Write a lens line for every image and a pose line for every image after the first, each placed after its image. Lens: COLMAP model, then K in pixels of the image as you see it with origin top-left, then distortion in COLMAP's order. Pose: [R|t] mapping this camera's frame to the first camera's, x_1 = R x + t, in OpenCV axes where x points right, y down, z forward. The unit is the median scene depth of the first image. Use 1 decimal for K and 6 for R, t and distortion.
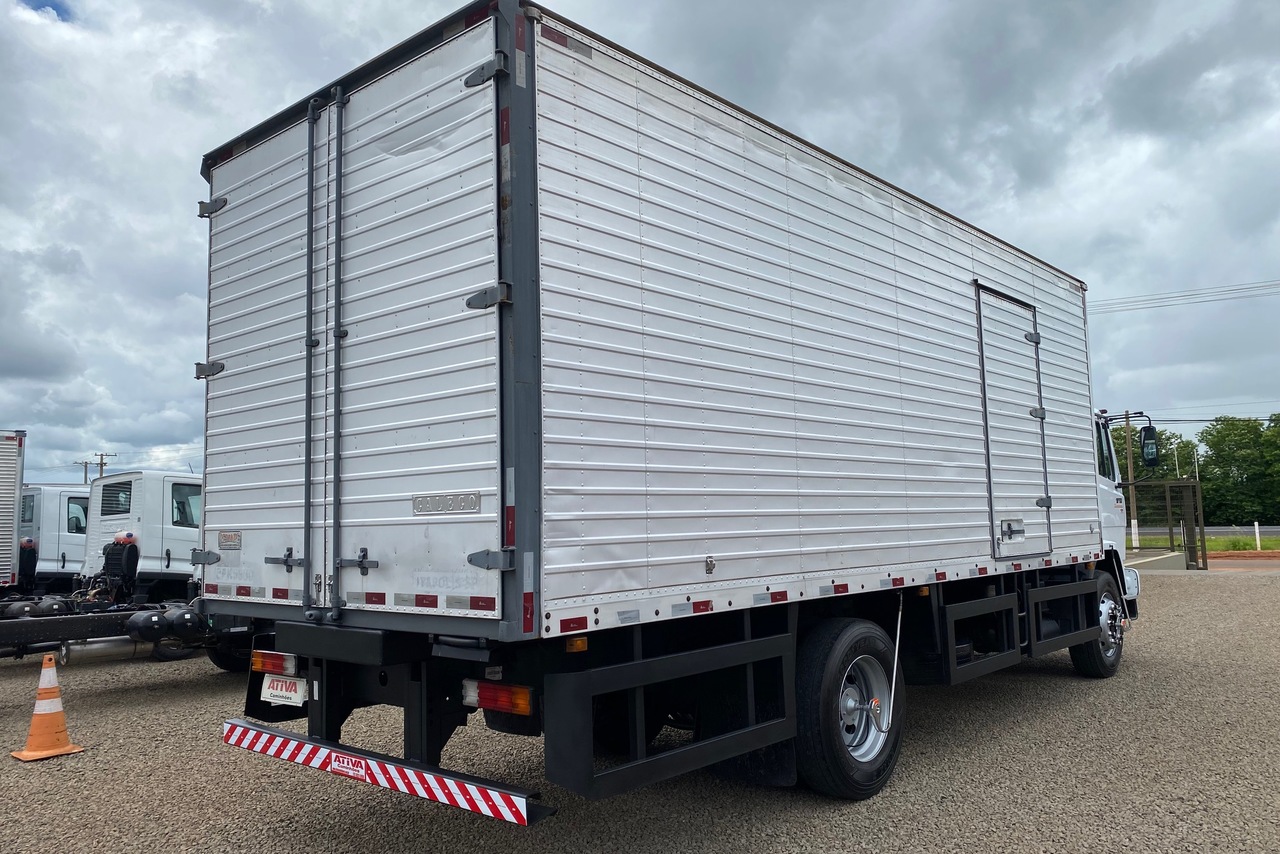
lens RADIAL K [[978.6, 0, 638.3], [0, 978.6, 421.5], [0, 0, 1]] dist [0.060372, -0.094997]
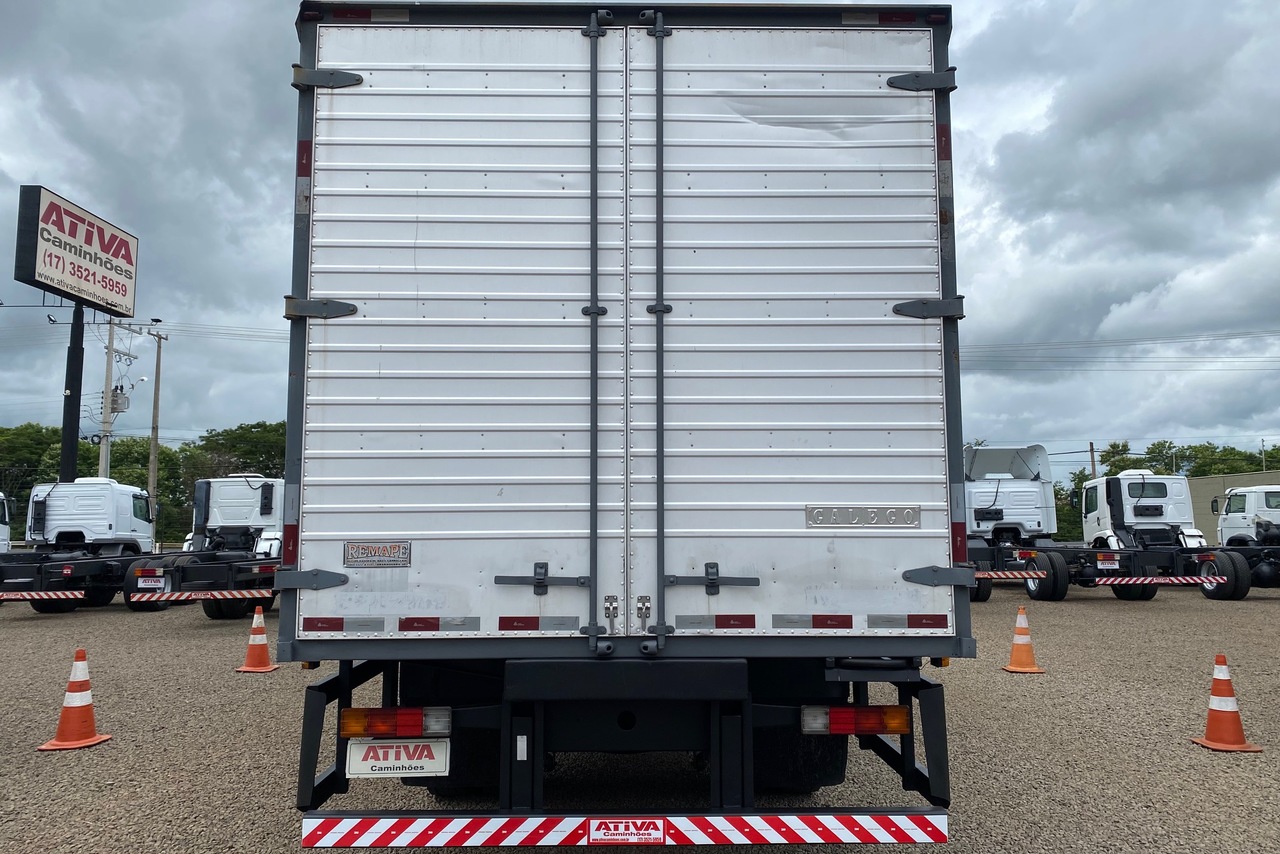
lens RADIAL K [[978.6, 0, 629.7], [0, 978.6, 425.5], [0, 0, 1]] dist [0.060372, -0.094997]
pose [[0.735459, 0.095912, 0.670747, -0.893232], [-0.083362, 0.995218, -0.050904, 0.057086], [-0.672422, -0.018477, 0.739937, 0.409297]]
